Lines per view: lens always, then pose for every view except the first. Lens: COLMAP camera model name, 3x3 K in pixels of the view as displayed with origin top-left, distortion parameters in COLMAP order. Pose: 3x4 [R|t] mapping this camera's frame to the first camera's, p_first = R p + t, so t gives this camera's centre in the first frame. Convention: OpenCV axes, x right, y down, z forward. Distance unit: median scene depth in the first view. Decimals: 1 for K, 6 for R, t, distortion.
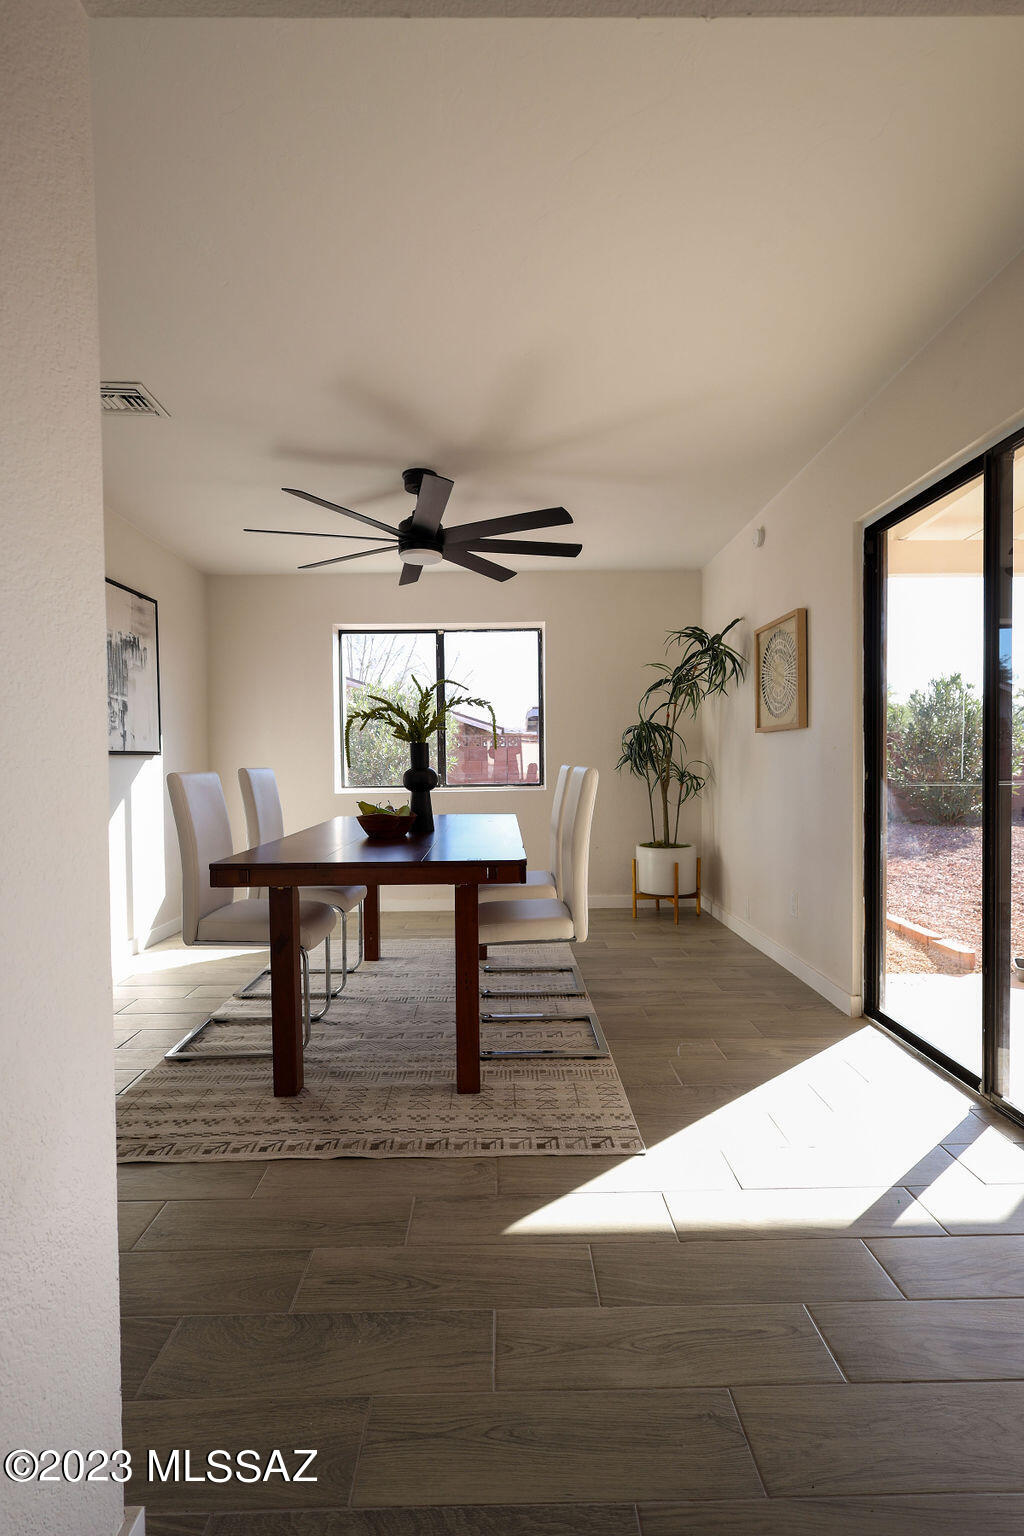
lens RADIAL K [[716.5, 0, 508.7], [0, 716.5, 771.6], [0, 0, 1]] dist [0.003840, -0.000339]
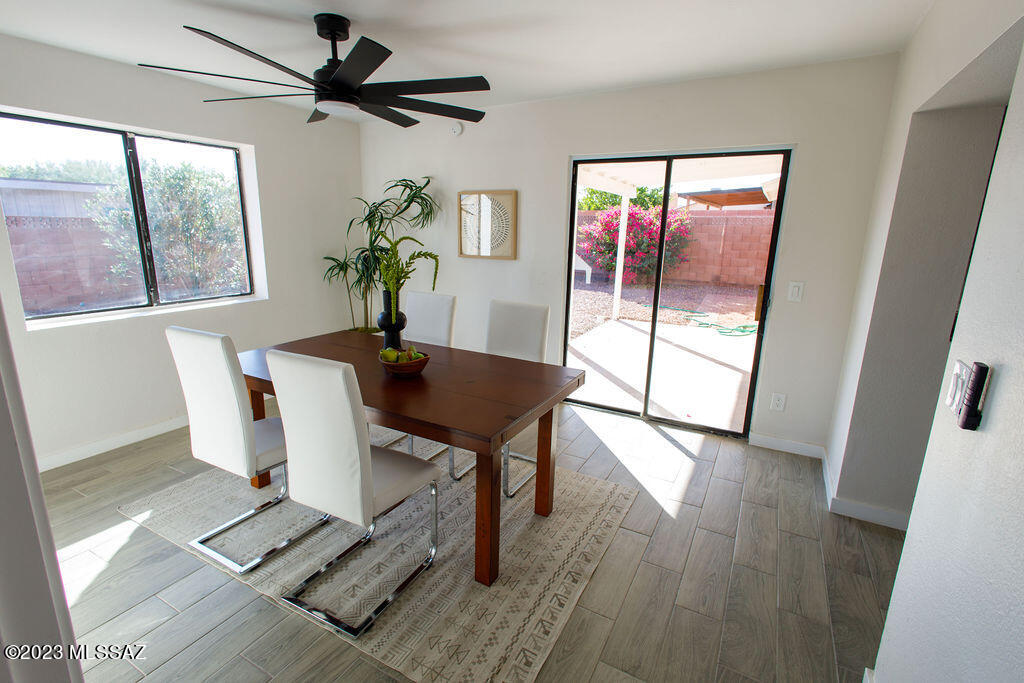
lens RADIAL K [[489.8, 0, 511.8], [0, 489.8, 341.1], [0, 0, 1]] dist [0.002310, 0.000504]
pose [[0.484359, -0.180304, 0.856088, -0.749049], [-0.012995, 0.976942, 0.213110, -0.135940], [-0.874773, -0.114347, 0.470848, 0.445096]]
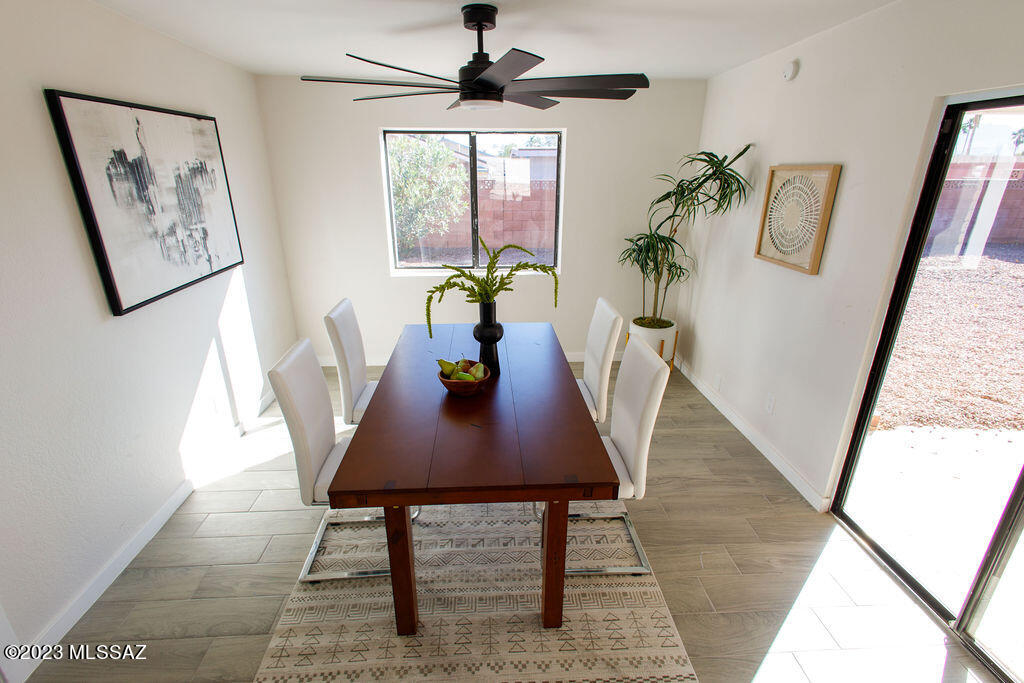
lens RADIAL K [[484.1, 0, 508.5], [0, 484.1, 341.6], [0, 0, 1]] dist [0.011643, -0.000549]
pose [[0.998931, -0.003269, 0.046115, -0.129430], [-0.012023, 0.944806, 0.327411, -0.231650], [-0.044640, -0.327615, 0.943756, 0.271665]]
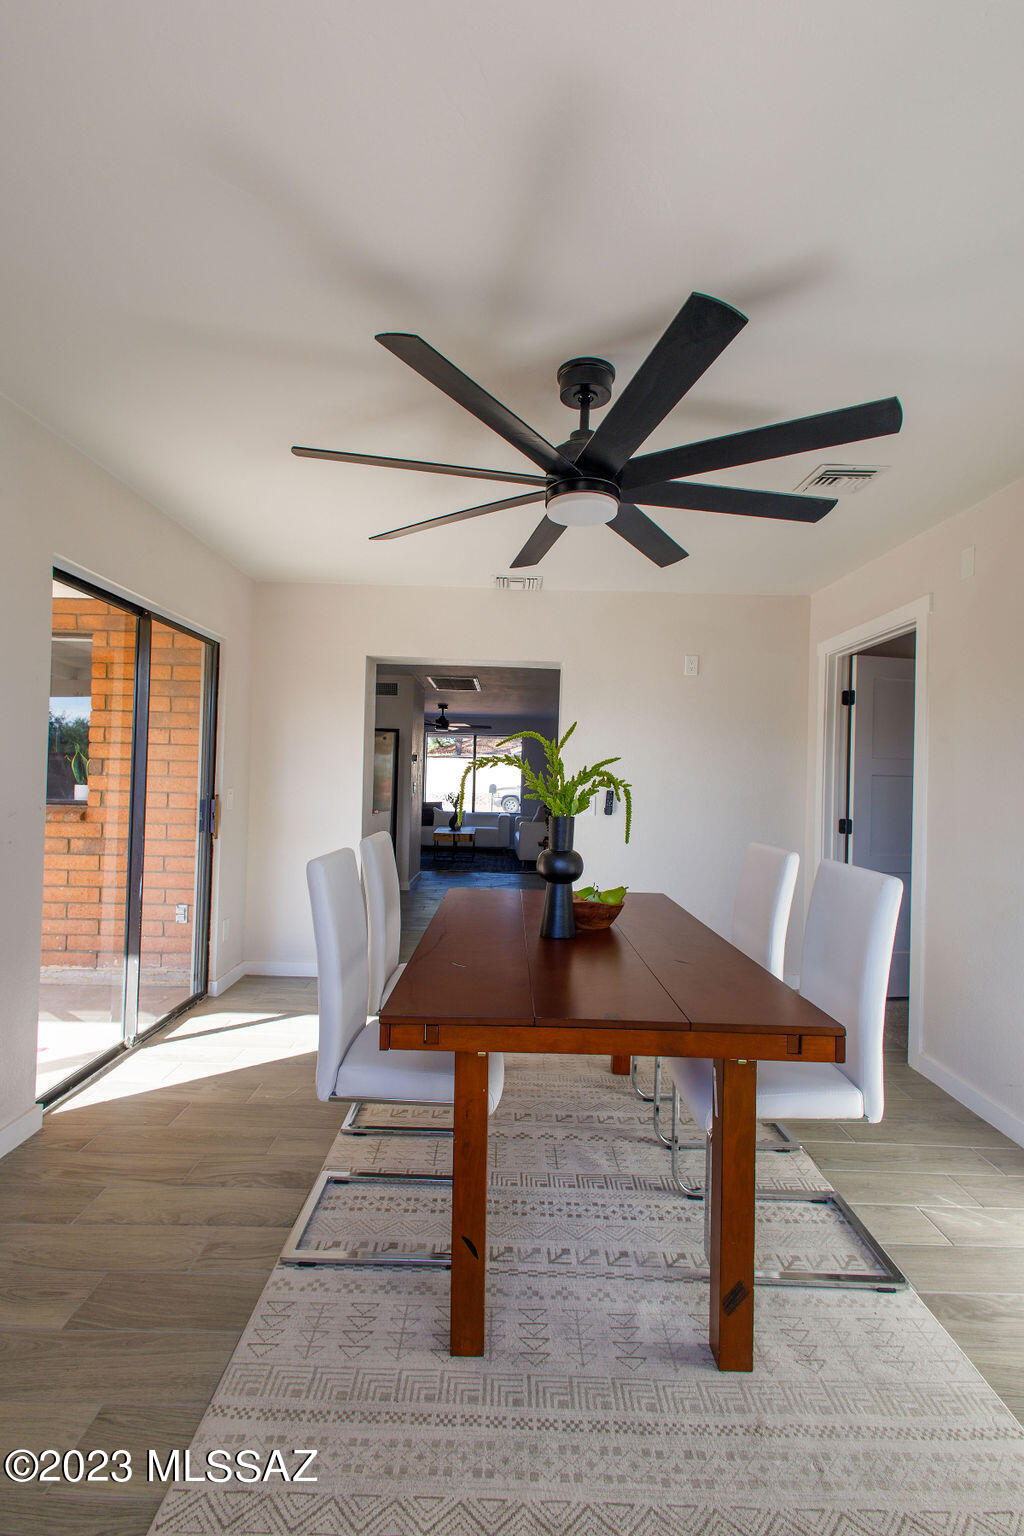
lens RADIAL K [[701.9, 0, 514.4], [0, 701.9, 772.1], [0, 0, 1]] dist [0.003355, 0.000094]
pose [[-0.999870, -0.015295, 0.005034, -0.080584], [-0.015258, 0.999856, 0.007378, -0.092960], [-0.005146, 0.007301, -0.999960, 1.763540]]
